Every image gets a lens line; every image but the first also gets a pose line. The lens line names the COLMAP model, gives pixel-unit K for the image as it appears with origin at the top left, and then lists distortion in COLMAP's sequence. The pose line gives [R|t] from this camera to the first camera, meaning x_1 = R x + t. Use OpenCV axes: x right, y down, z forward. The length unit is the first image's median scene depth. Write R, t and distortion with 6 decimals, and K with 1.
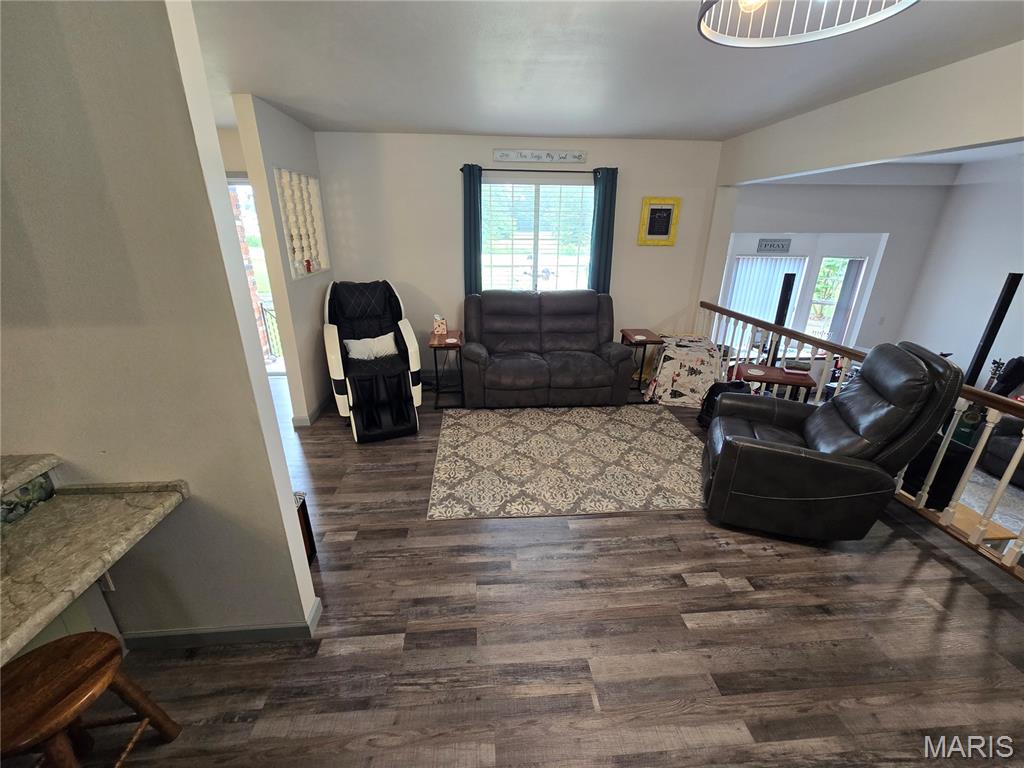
lens RADIAL K [[421.1, 0, 510.9], [0, 421.1, 389.9], [0, 0, 1]] dist [-0.000064, 0.001265]
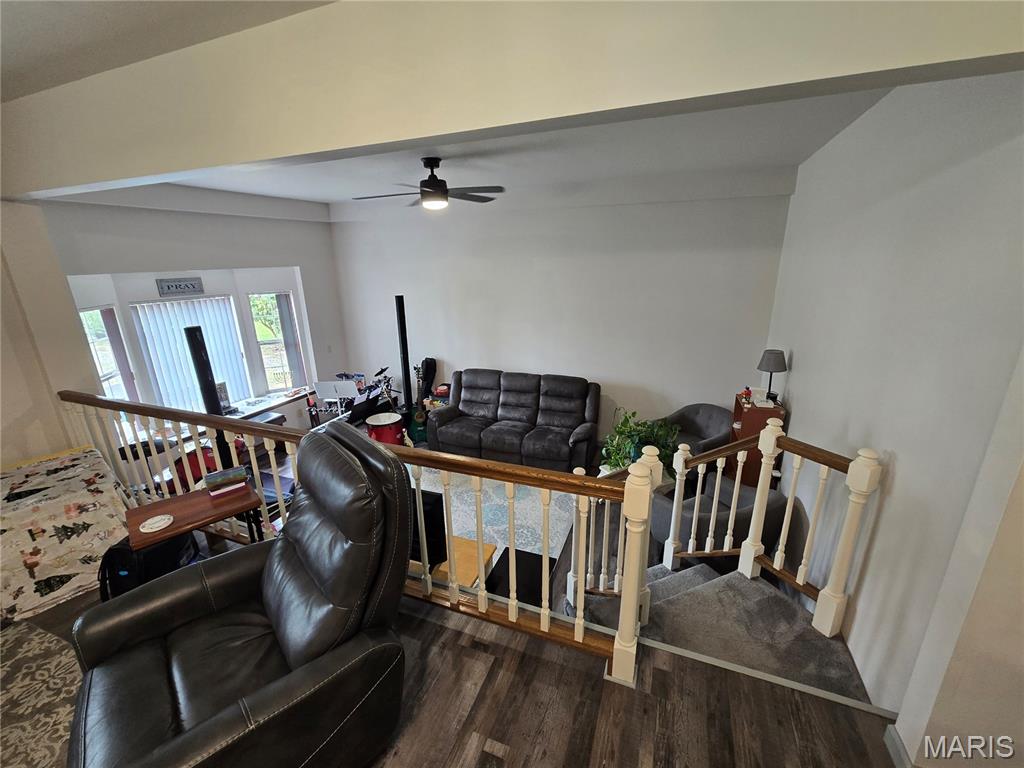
lens RADIAL K [[421.1, 0, 510.9], [0, 421.1, 389.9], [0, 0, 1]] dist [-0.000064, 0.001265]
pose [[0.439624, -0.286622, 0.851222, 0.301276], [0.345843, 0.928663, 0.134083, -0.097481], [-0.828929, 0.235442, 0.507389, 0.237054]]
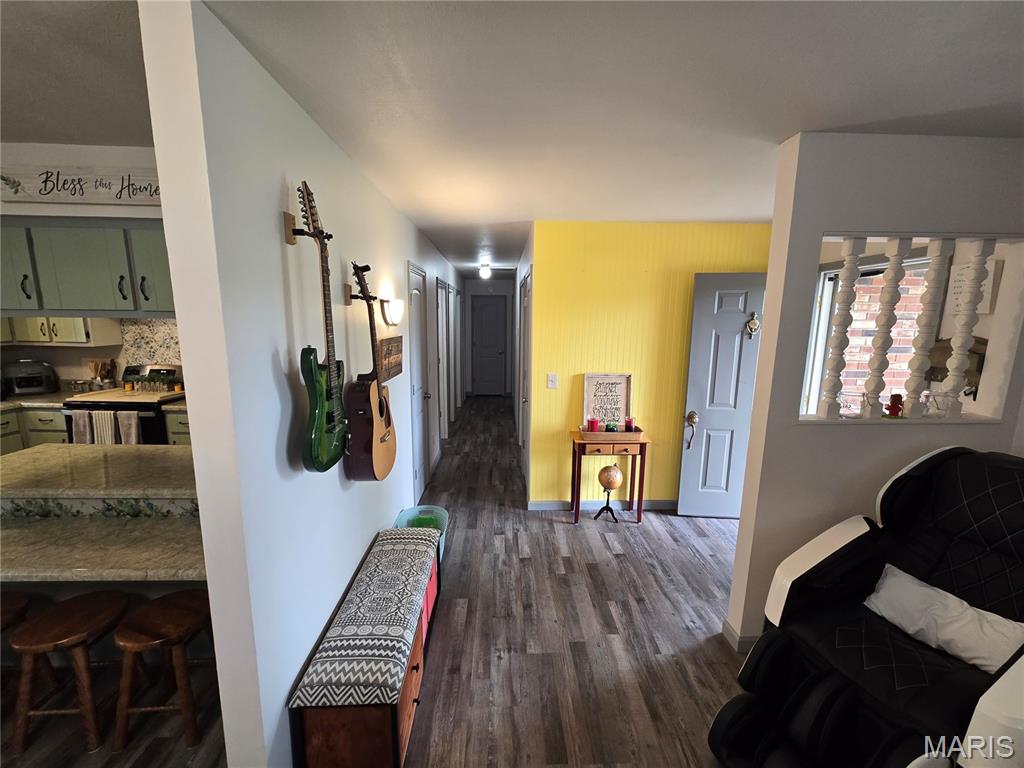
lens RADIAL K [[419.3, 0, 511.9], [0, 419.3, 389.7], [0, 0, 1]] dist [-0.002226, -0.001007]
pose [[-0.049934, 0.163259, -0.985319, 0.052919], [-0.369556, 0.913509, 0.170090, -0.237026], [0.927866, 0.372624, 0.014718, 0.574249]]
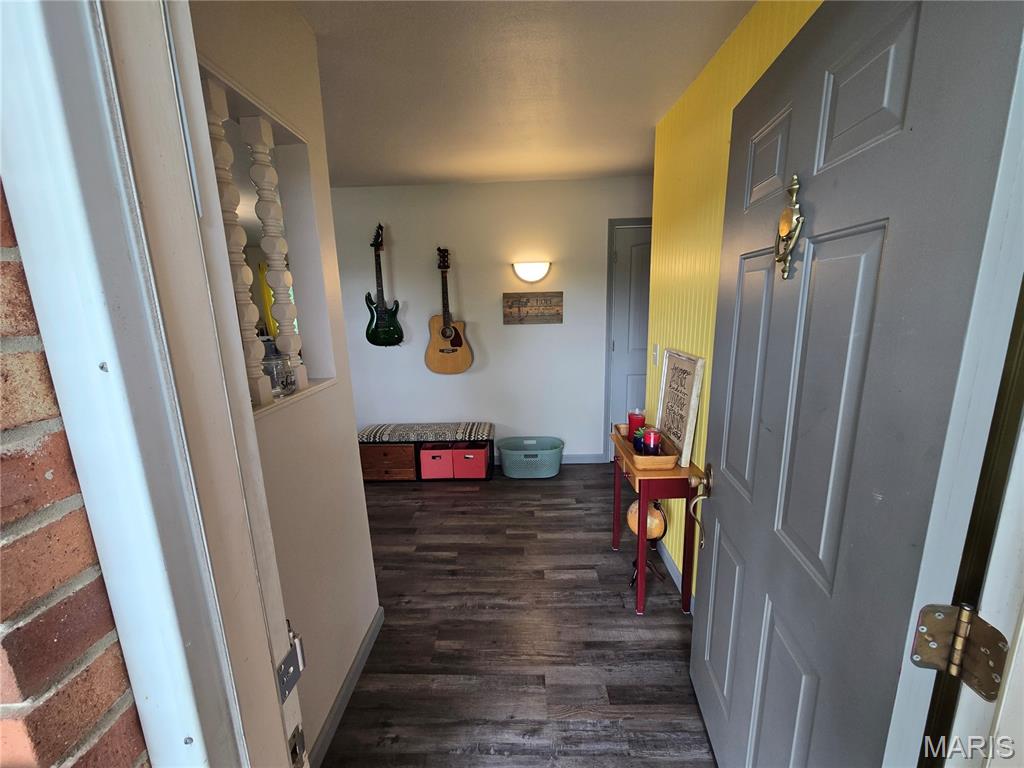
lens RADIAL K [[421.1, 0, 510.9], [0, 421.1, 389.9], [0, 0, 1]] dist [-0.000064, 0.001265]
pose [[-0.993814, -0.005158, 0.110939, -0.755993], [0.056409, 0.837032, 0.544238, -0.463393], [-0.095667, 0.547129, -0.831563, 1.298355]]
